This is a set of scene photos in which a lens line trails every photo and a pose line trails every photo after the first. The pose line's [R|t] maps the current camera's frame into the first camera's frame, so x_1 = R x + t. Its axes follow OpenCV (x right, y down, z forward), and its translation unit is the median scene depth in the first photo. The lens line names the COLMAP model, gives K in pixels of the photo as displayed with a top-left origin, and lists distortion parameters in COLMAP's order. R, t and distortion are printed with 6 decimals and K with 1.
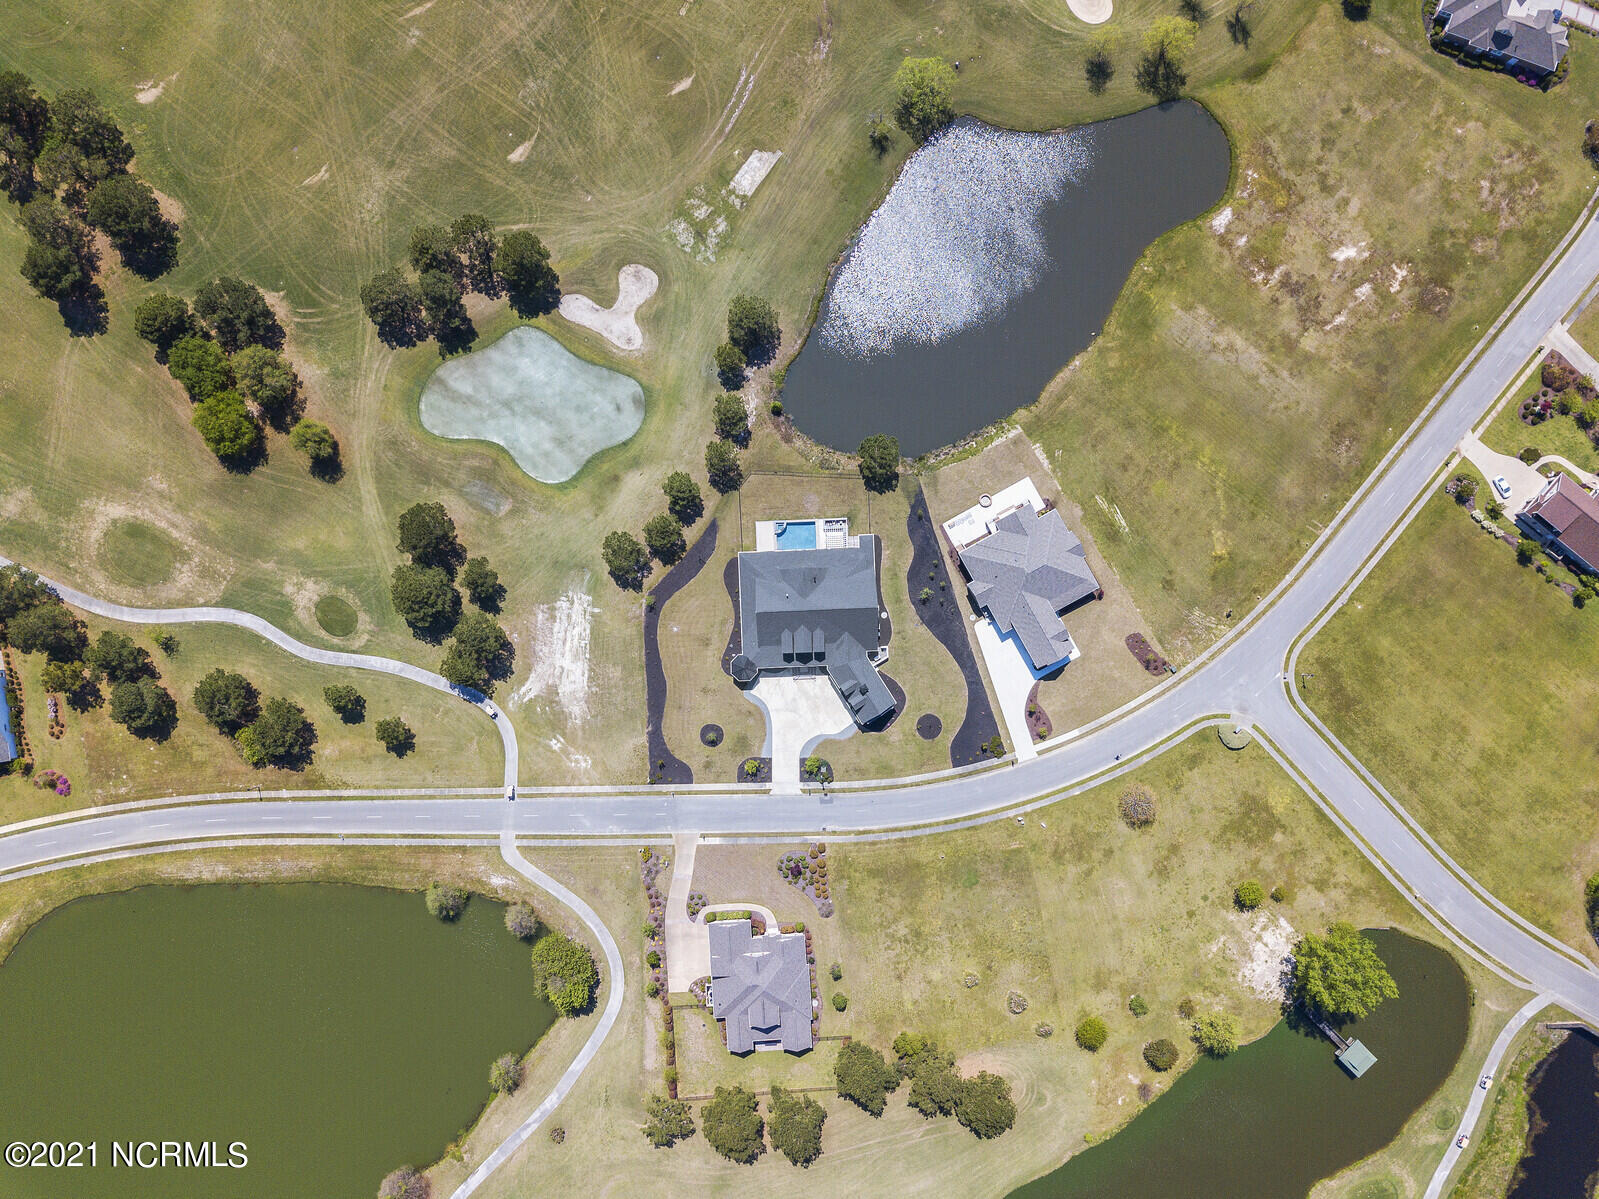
lens RADIAL K [[1236.3, 0, 800.7], [0, 1236.3, 610.8], [0, 0, 1]] dist [0.023147, 0.009976]
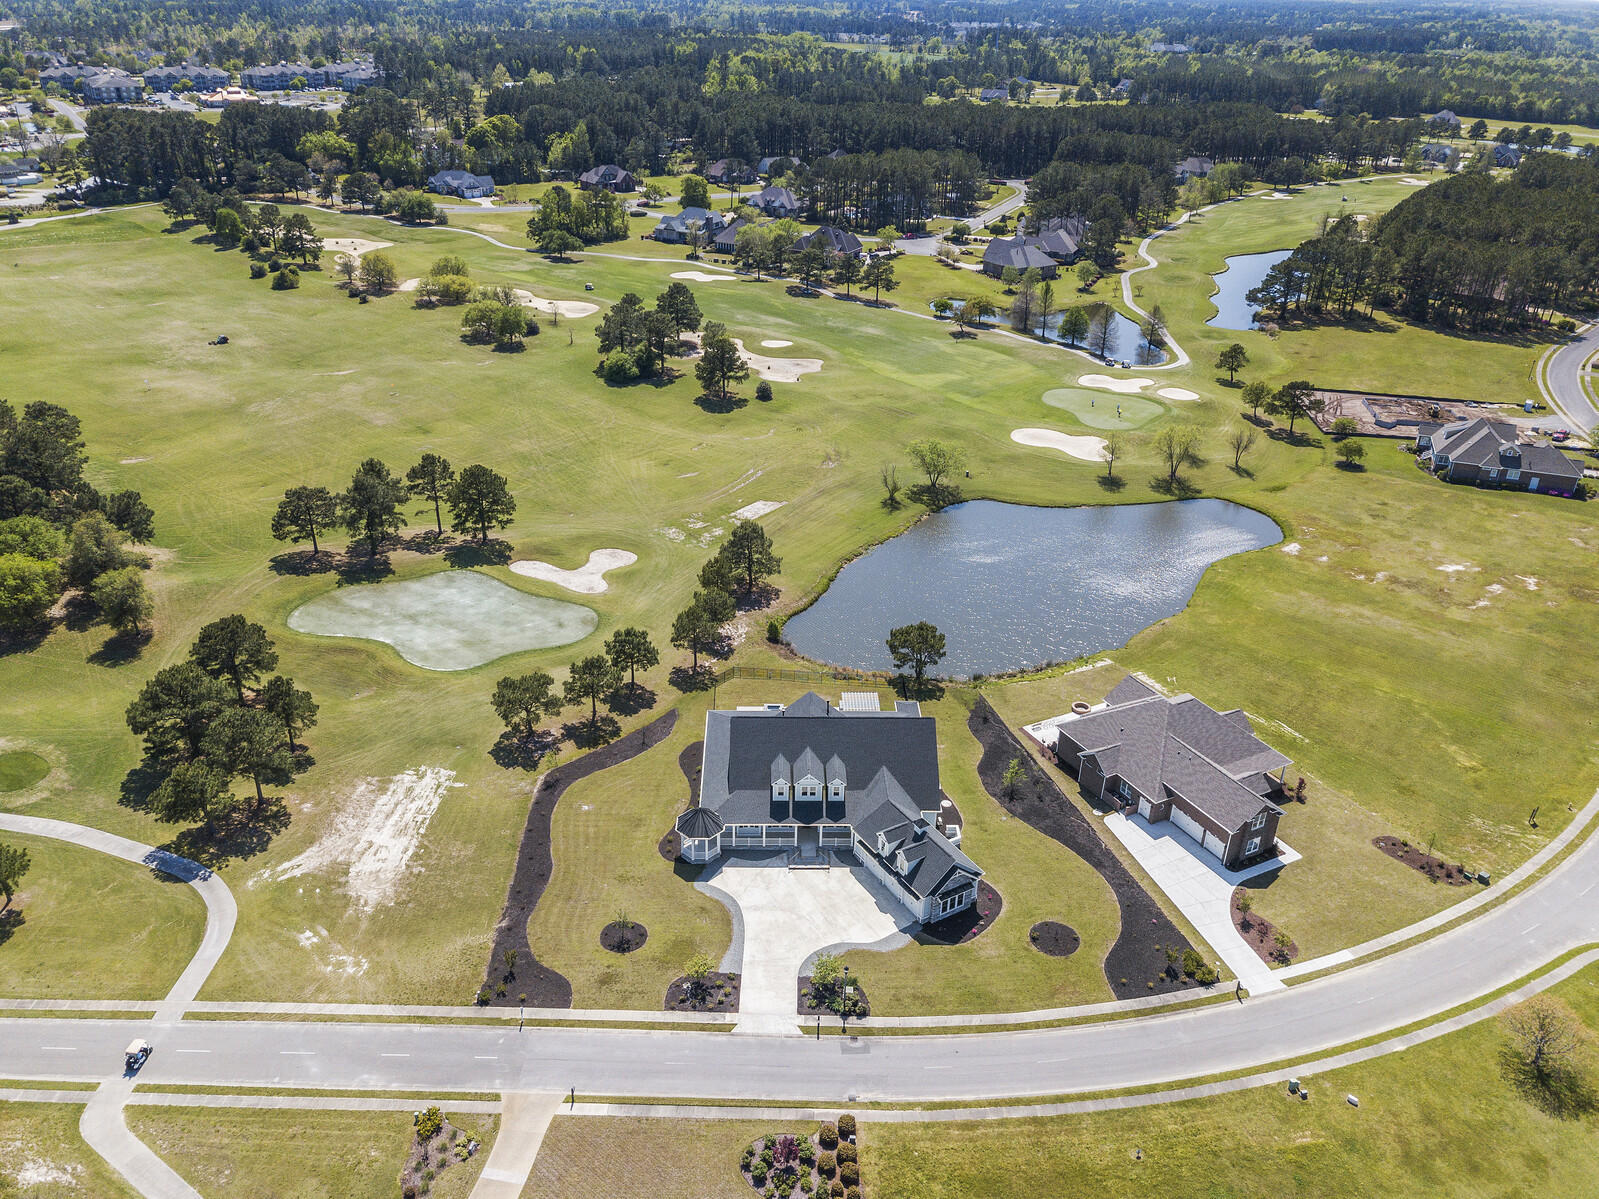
lens RADIAL K [[1236.3, 0, 797.8], [0, 1236.3, 586.7], [0, 0, 1]] dist [0.023147, 0.009976]
pose [[0.999614, 0.027648, -0.002814, -0.003914], [-0.015285, 0.462405, -0.886537, 0.481387], [-0.023210, 0.886238, 0.462649, 0.638032]]
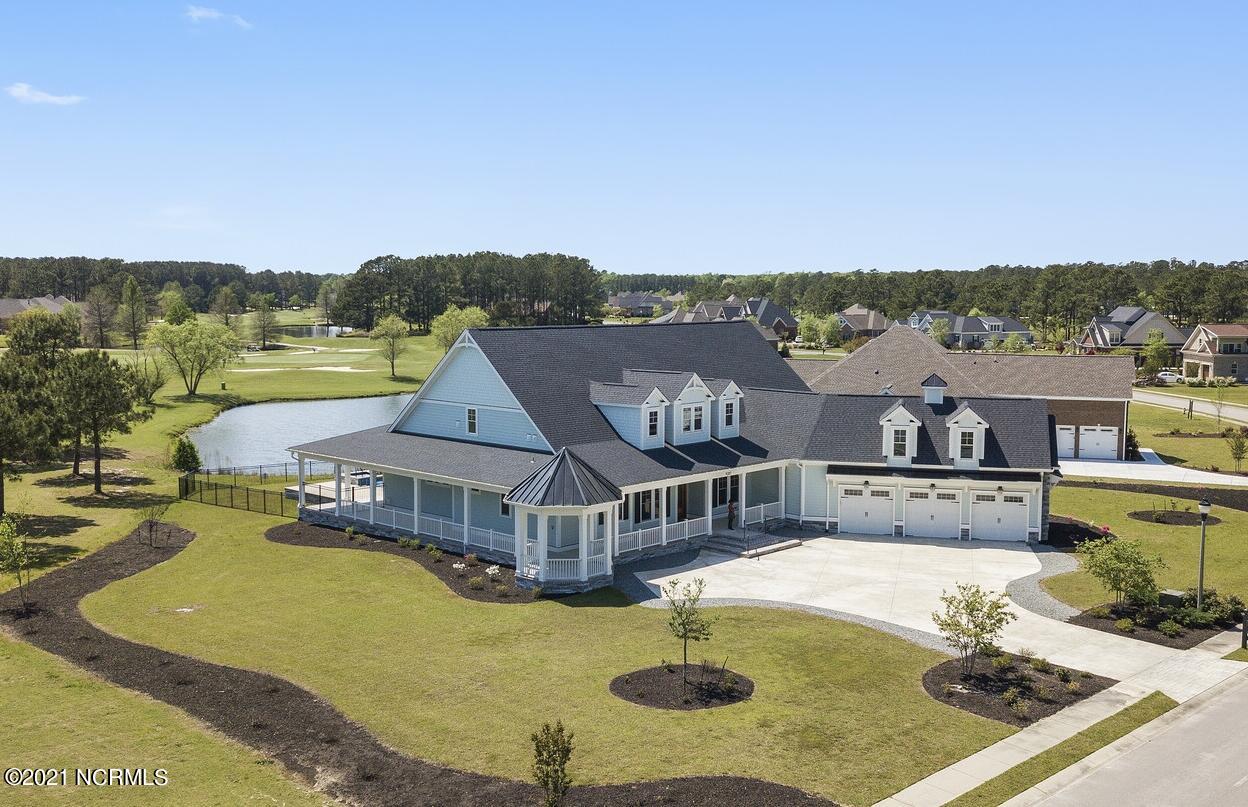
lens RADIAL K [[1236.2, 0, 648.3], [0, 1236.2, 377.0], [0, 0, 1]] dist [0.018935, 0.000000]
pose [[0.710237, -0.050111, 0.702177, -0.190411], [0.703641, 0.080689, -0.705960, 0.212105], [-0.021282, 0.995479, 0.092568, 0.942416]]
